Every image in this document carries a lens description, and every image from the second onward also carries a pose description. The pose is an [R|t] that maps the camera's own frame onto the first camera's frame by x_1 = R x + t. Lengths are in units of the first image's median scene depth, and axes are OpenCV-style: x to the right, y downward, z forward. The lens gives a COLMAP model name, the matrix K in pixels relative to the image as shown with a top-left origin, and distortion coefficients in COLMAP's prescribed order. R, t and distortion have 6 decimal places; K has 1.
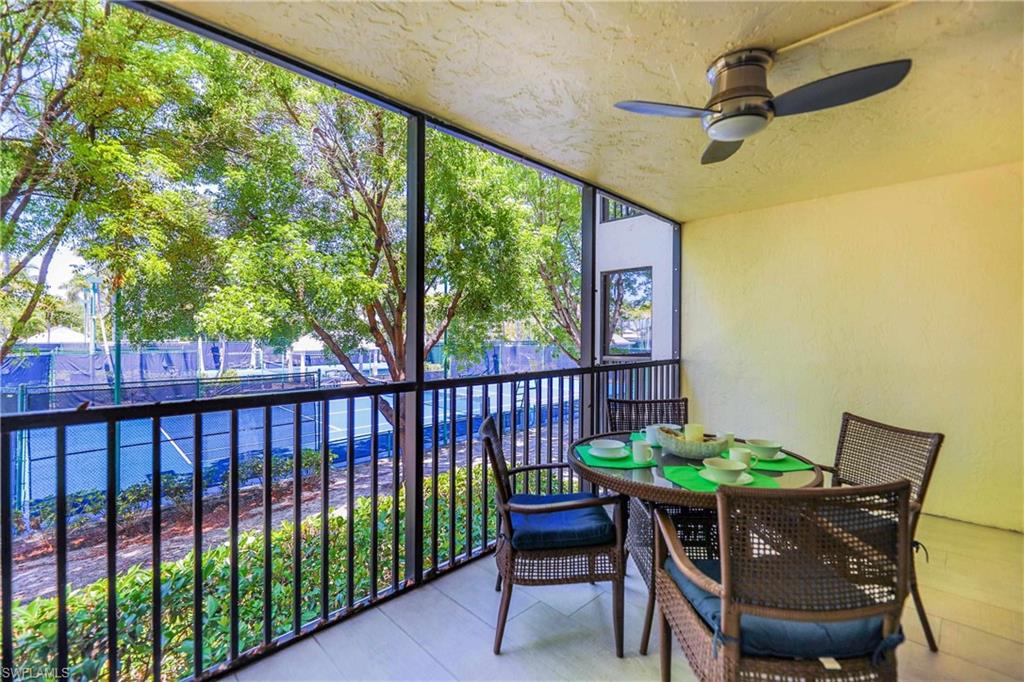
lens RADIAL K [[443.4, 0, 511.8], [0, 443.4, 343.9], [0, 0, 1]] dist [-0.006335, -0.001952]
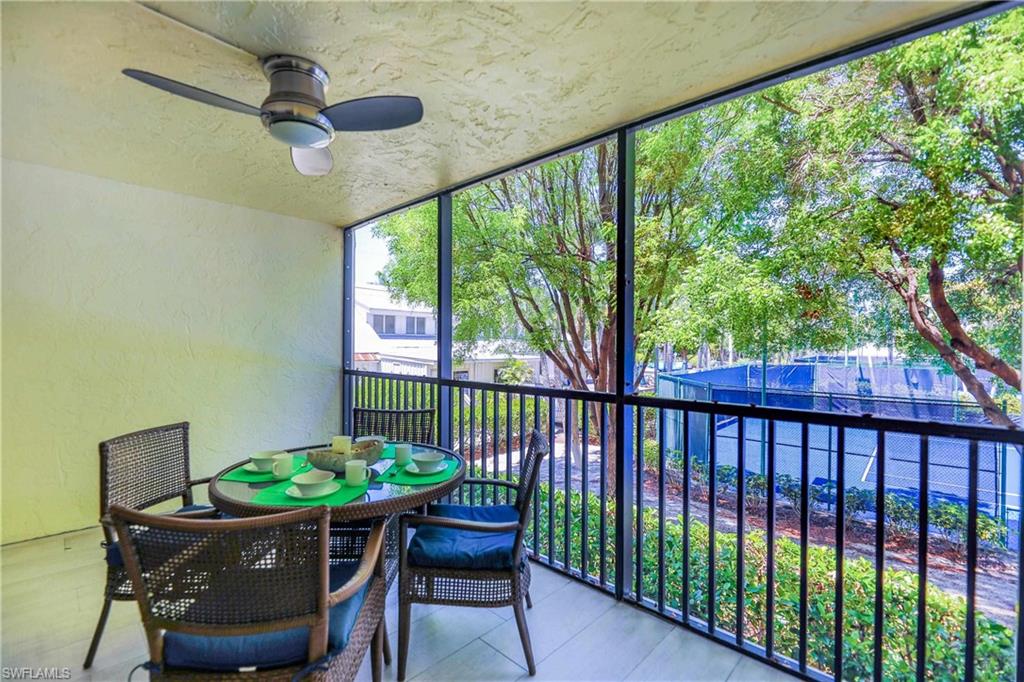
lens RADIAL K [[443.4, 0, 512.2], [0, 443.4, 339.9], [0, 0, 1]] dist [-0.006335, -0.001952]
pose [[0.024719, -0.018024, -0.999532, 0.359910], [-0.021136, 0.999605, -0.018548, -0.007381], [0.999471, 0.021584, 0.024328, 0.326455]]
